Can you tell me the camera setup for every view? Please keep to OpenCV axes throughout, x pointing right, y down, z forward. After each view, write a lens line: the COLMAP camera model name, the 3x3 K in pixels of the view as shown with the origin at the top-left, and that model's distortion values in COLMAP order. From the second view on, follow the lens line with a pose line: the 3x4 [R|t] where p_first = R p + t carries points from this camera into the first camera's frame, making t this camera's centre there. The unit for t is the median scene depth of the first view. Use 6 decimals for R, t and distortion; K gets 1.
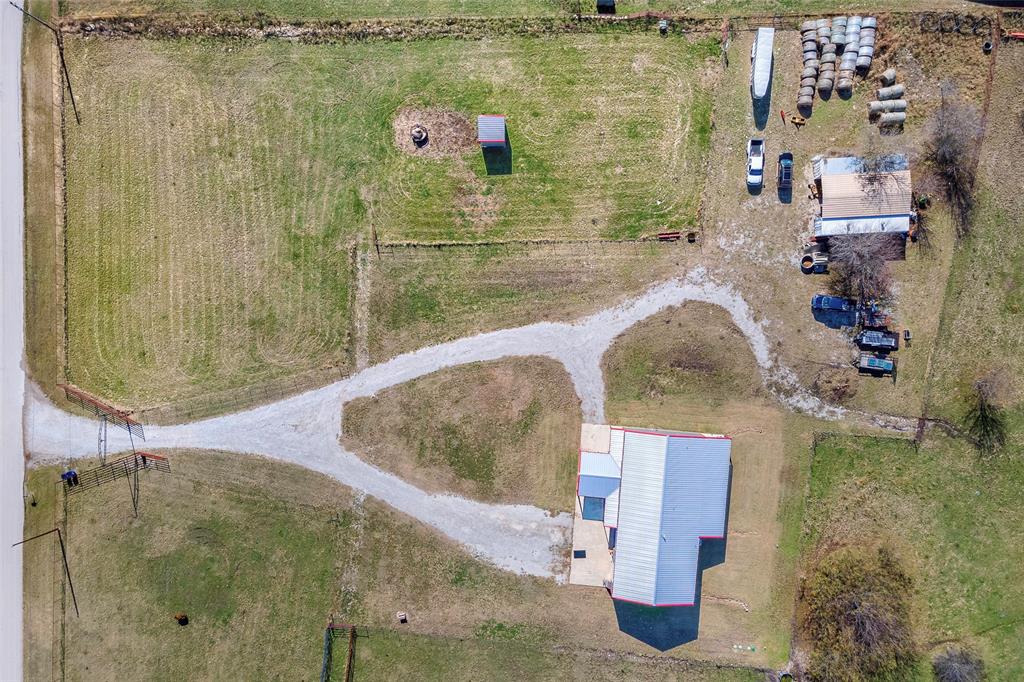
lens RADIAL K [[836.1, 0, 512.0], [0, 836.1, 341.0], [0, 0, 1]] dist [0.057183, 0.013778]
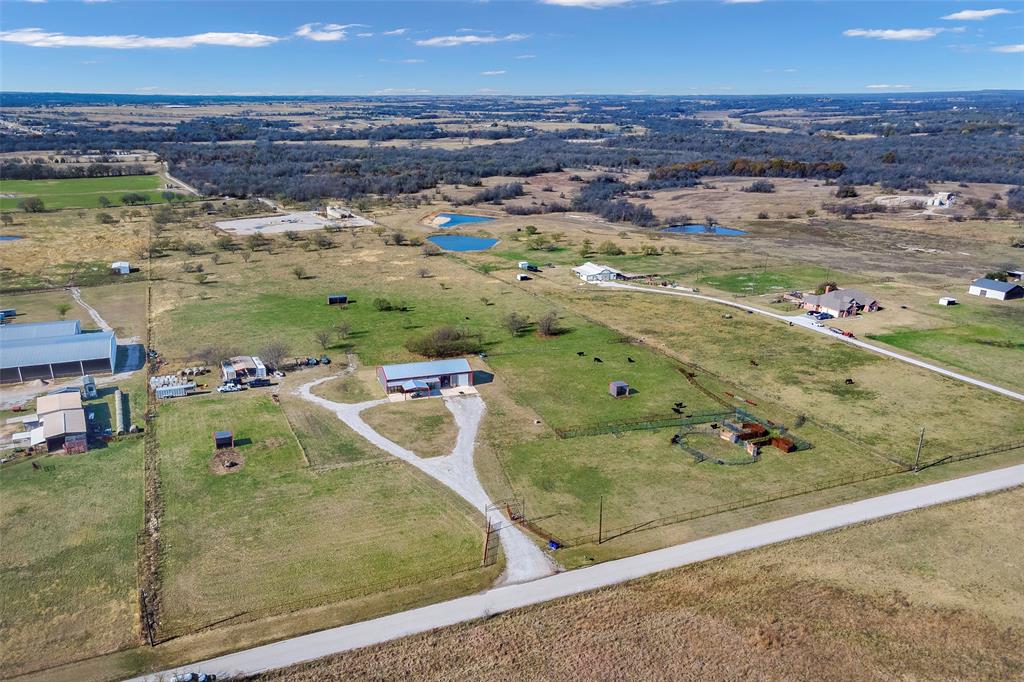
lens RADIAL K [[836.1, 0, 512.0], [0, 836.1, 341.0], [0, 0, 1]] dist [0.057183, 0.013778]
pose [[-0.393389, -0.195715, 0.898299, -1.551715], [0.916778, -0.156854, 0.367308, -0.292094], [0.069014, 0.968035, 0.241132, 0.453723]]
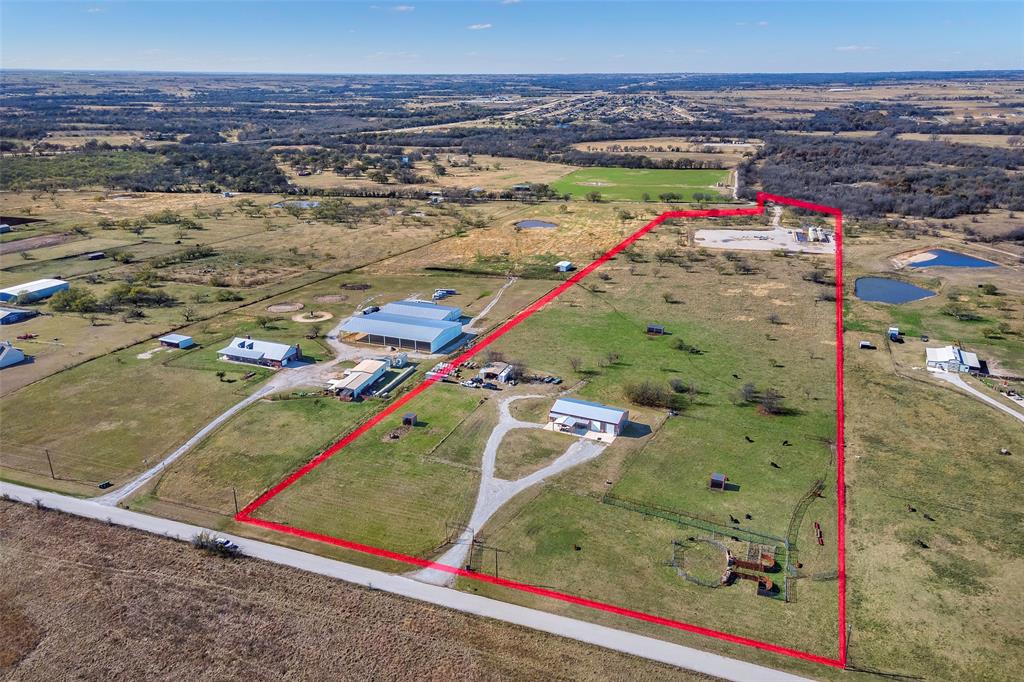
lens RADIAL K [[836.1, 0, 512.0], [0, 836.1, 341.0], [0, 0, 1]] dist [0.057183, 0.013778]
pose [[0.367888, -0.232888, 0.900235, -1.856630], [0.929706, 0.073936, -0.360804, 0.791409], [0.017467, 0.969689, 0.243717, 0.223459]]
